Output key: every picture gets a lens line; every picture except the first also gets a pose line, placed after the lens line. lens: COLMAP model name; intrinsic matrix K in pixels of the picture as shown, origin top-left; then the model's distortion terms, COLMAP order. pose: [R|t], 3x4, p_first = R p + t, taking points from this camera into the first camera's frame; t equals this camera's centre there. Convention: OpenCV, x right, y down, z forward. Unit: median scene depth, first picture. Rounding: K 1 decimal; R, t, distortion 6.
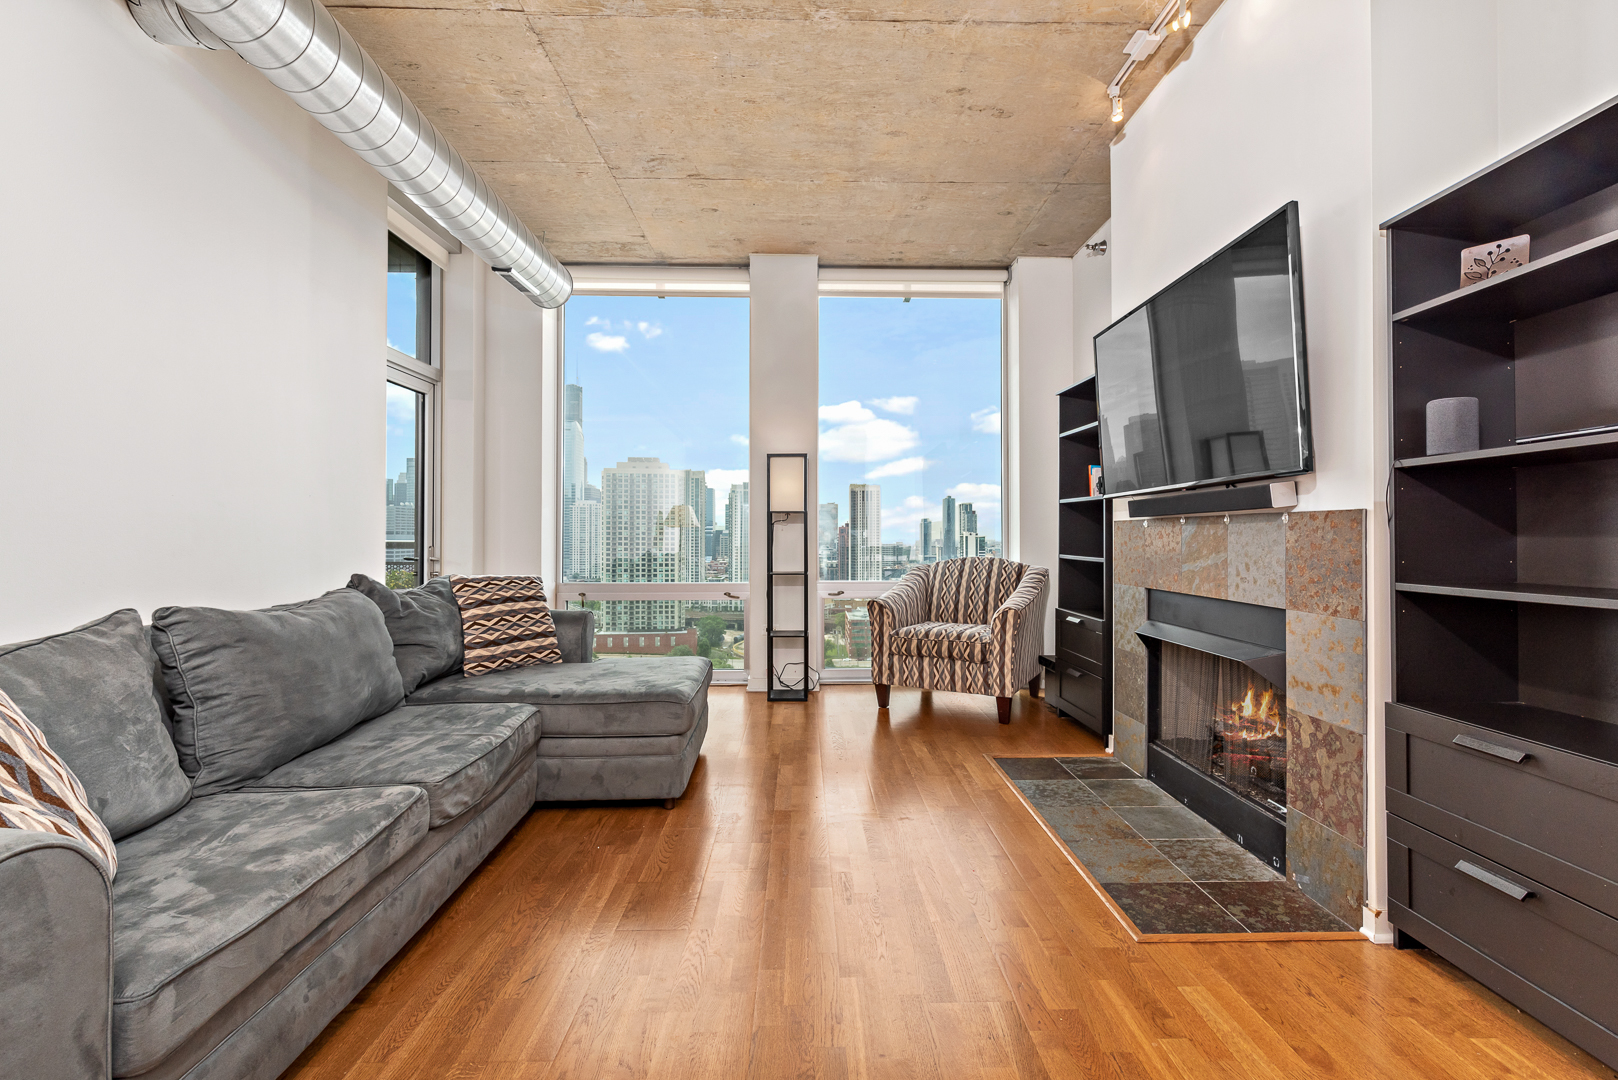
lens RADIAL K [[704.5, 0, 821.6], [0, 704.5, 528.8], [0, 0, 1]] dist [-0.001948, -0.000165]
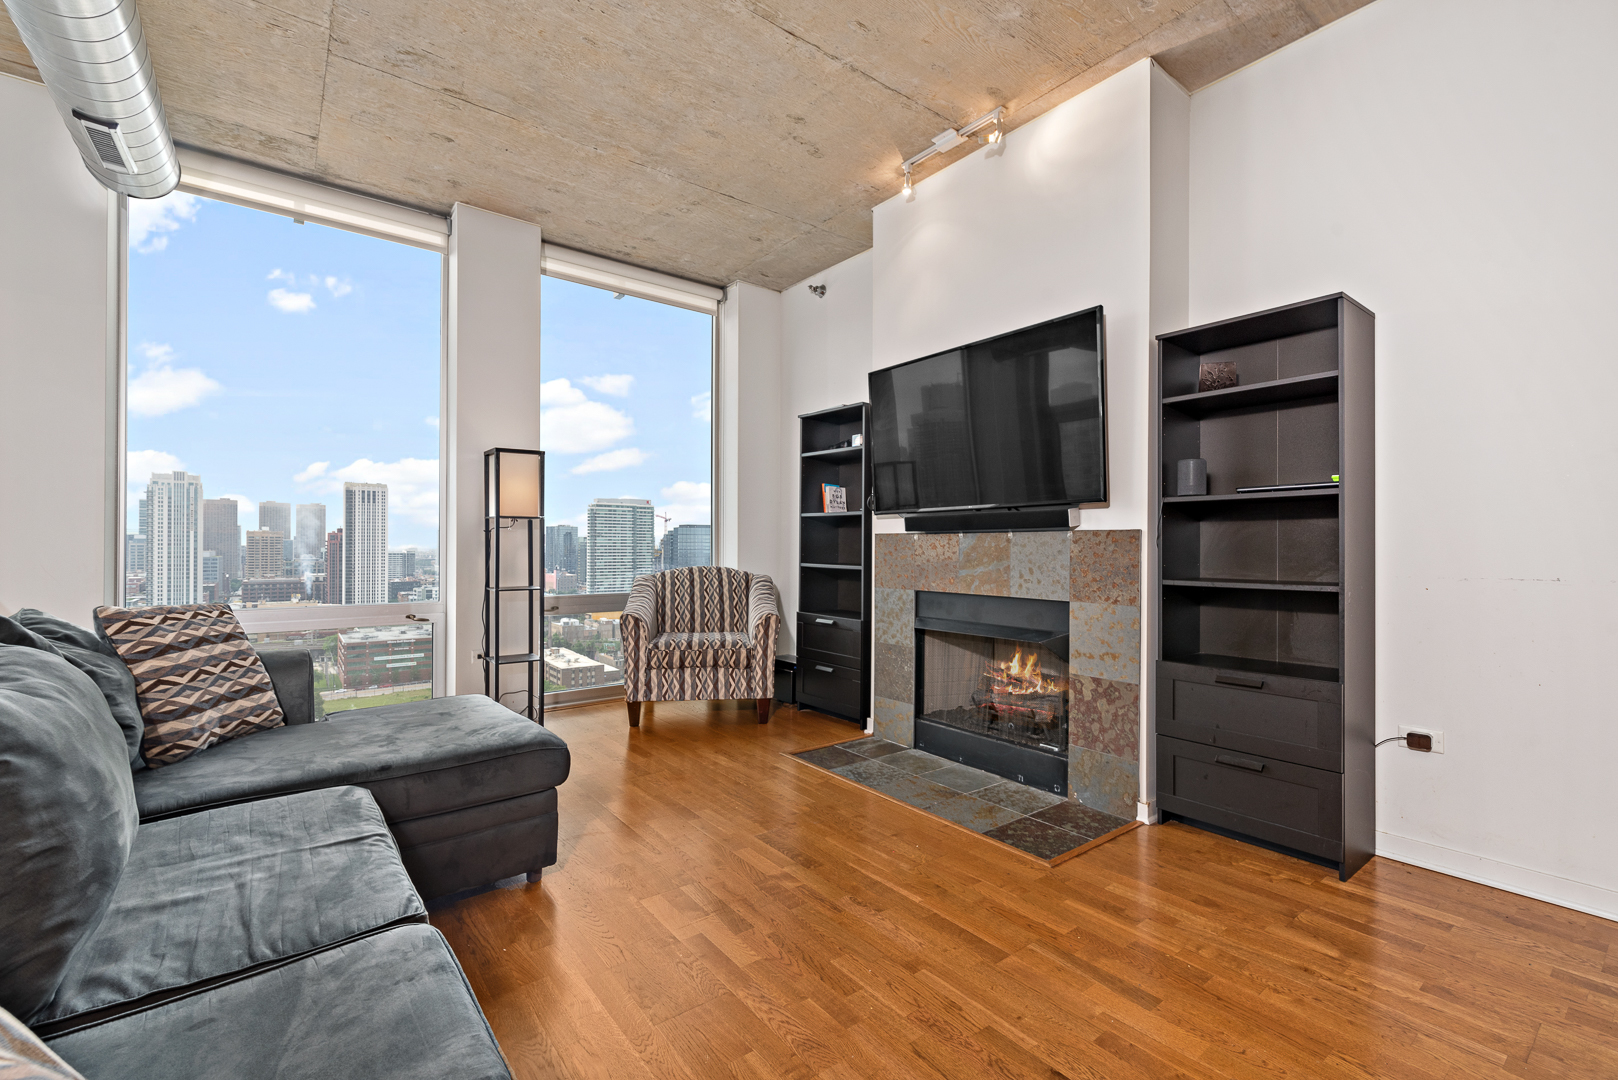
lens RADIAL K [[696.5, 0, 809.3], [0, 696.5, 543.4], [0, 0, 1]] dist [-0.000212, -0.000309]
pose [[0.806748, 0.005739, 0.590868, -0.386977], [-0.010675, 0.999931, 0.004864, 0.000293], [-0.590799, -0.010231, 0.806754, 0.148619]]
